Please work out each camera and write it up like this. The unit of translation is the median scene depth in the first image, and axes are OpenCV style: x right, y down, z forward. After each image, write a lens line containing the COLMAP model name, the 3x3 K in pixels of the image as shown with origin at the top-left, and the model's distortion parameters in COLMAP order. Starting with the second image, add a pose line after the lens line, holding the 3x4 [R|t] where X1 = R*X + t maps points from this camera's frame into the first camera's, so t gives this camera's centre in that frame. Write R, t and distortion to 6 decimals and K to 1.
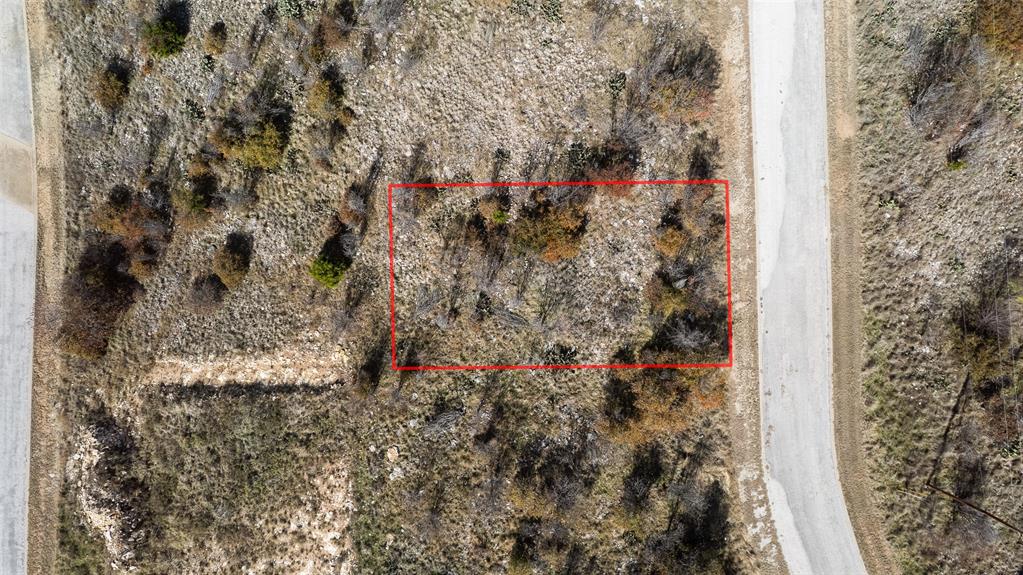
lens RADIAL K [[675.7, 0, 516.7], [0, 675.7, 287.5], [0, 0, 1]] dist [-0.084314, 0.075114]
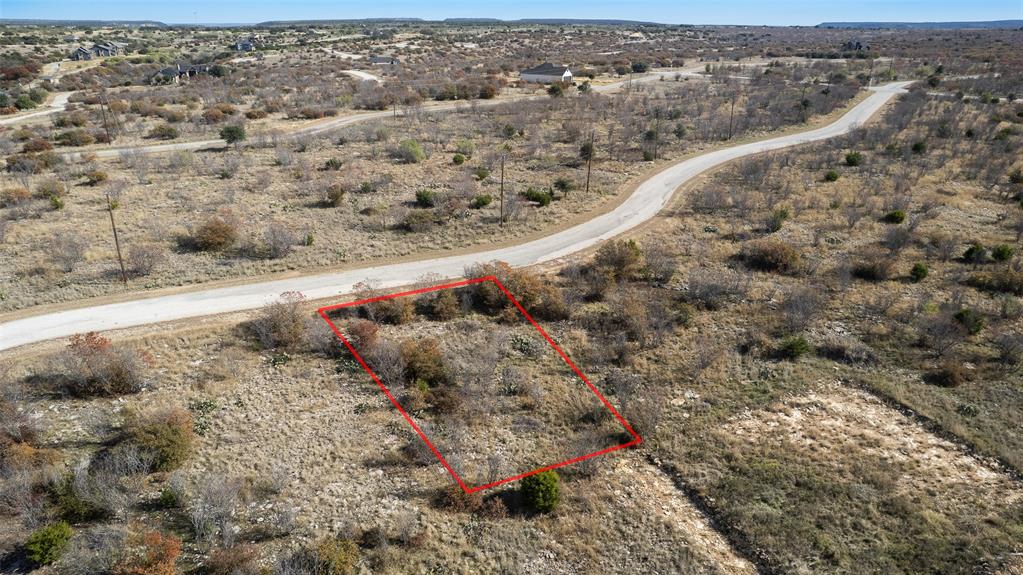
lens RADIAL K [[675.7, 0, 516.7], [0, 675.7, 287.5], [0, 0, 1]] dist [-0.084314, 0.075114]
pose [[-0.400464, -0.348294, 0.847538, -0.875946], [0.916312, -0.151421, 0.370734, -0.320180], [-0.000789, 0.925075, 0.379785, 0.451091]]
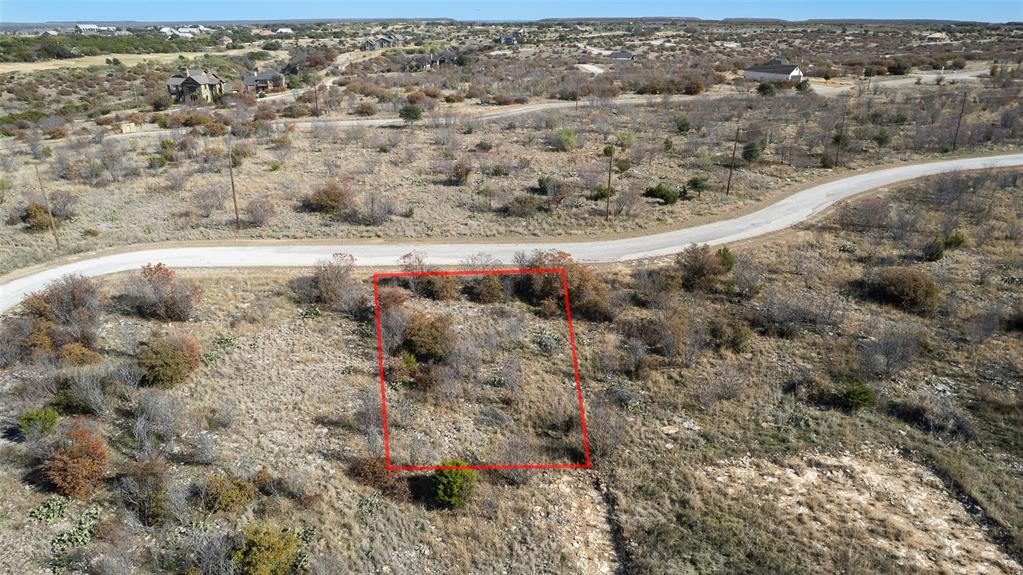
lens RADIAL K [[684.9, 0, 511.5], [0, 684.9, 287.5], [0, 0, 1]] dist [-0.083585, 0.077924]
pose [[-0.020959, -0.374550, 0.926970, -0.915327], [0.999749, -0.015181, 0.016471, 0.032320], [0.007903, 0.927083, 0.374774, 0.493997]]
